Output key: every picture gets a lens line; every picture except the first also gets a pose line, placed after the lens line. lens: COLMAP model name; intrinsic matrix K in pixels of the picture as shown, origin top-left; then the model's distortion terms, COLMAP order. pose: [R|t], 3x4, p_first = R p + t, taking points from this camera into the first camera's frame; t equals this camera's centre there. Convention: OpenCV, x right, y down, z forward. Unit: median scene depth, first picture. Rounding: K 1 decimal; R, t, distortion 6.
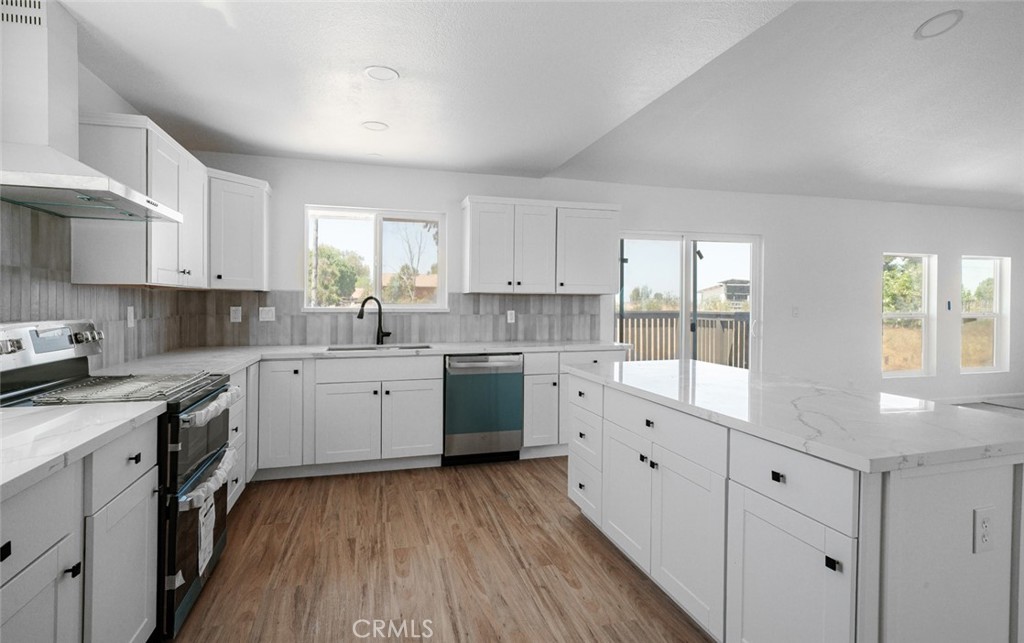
lens RADIAL K [[508.8, 0, 503.2], [0, 508.8, 322.8], [0, 0, 1]] dist [0.001509, -0.000067]
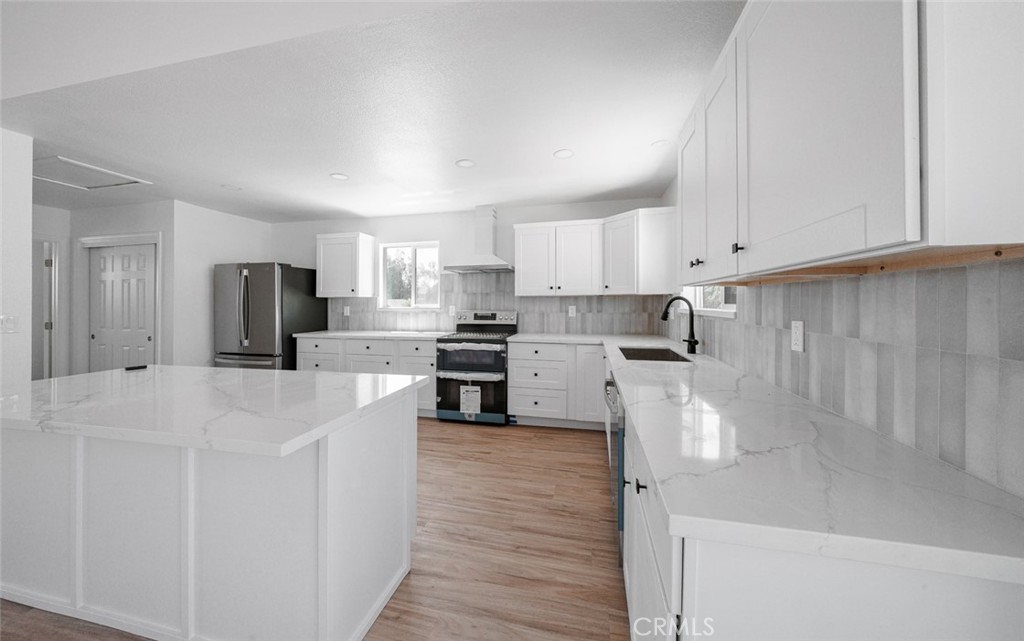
lens RADIAL K [[353.8, 0, 509.1], [0, 353.8, 301.5], [0, 0, 1]] dist [-0.000854, -0.000014]
pose [[-0.487480, -0.006760, -0.873108, 0.500331], [-0.031513, 0.999455, 0.009856, -0.046779], [0.872565, 0.032319, -0.487428, 1.238773]]
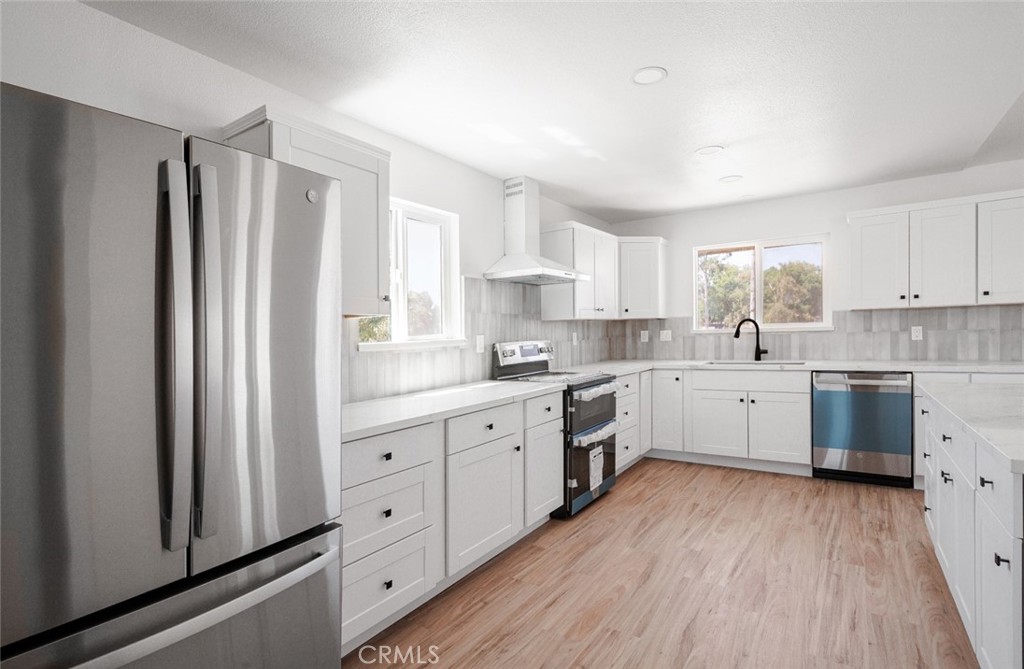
lens RADIAL K [[498.4, 0, 503.0], [0, 498.4, 345.0], [0, 0, 1]] dist [0.001215, 0.000217]
pose [[0.639094, -0.005729, -0.769107, 0.299764], [0.005596, 0.999980, -0.002799, 0.009383], [0.769108, -0.002515, 0.639114, -0.170831]]
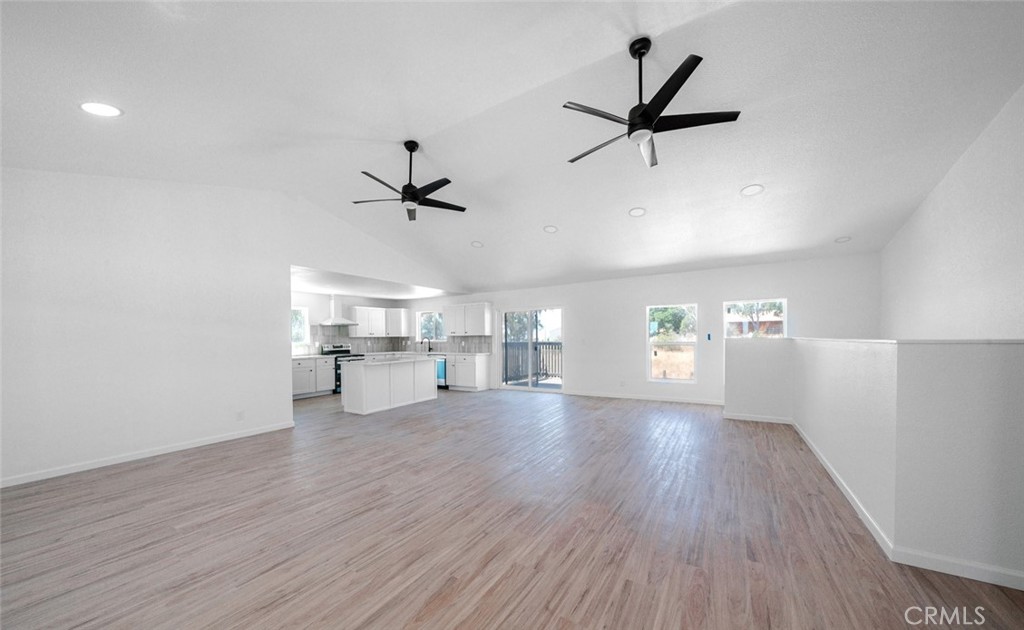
lens RADIAL K [[355.0, 0, 499.3], [0, 355.0, 347.5], [0, 0, 1]] dist [0.000999, 0.000016]
pose [[0.650622, 0.011296, -0.759318, 2.230599], [-0.012522, 0.999913, 0.004146, -0.001194], [0.759299, 0.006810, 0.650706, -0.211657]]
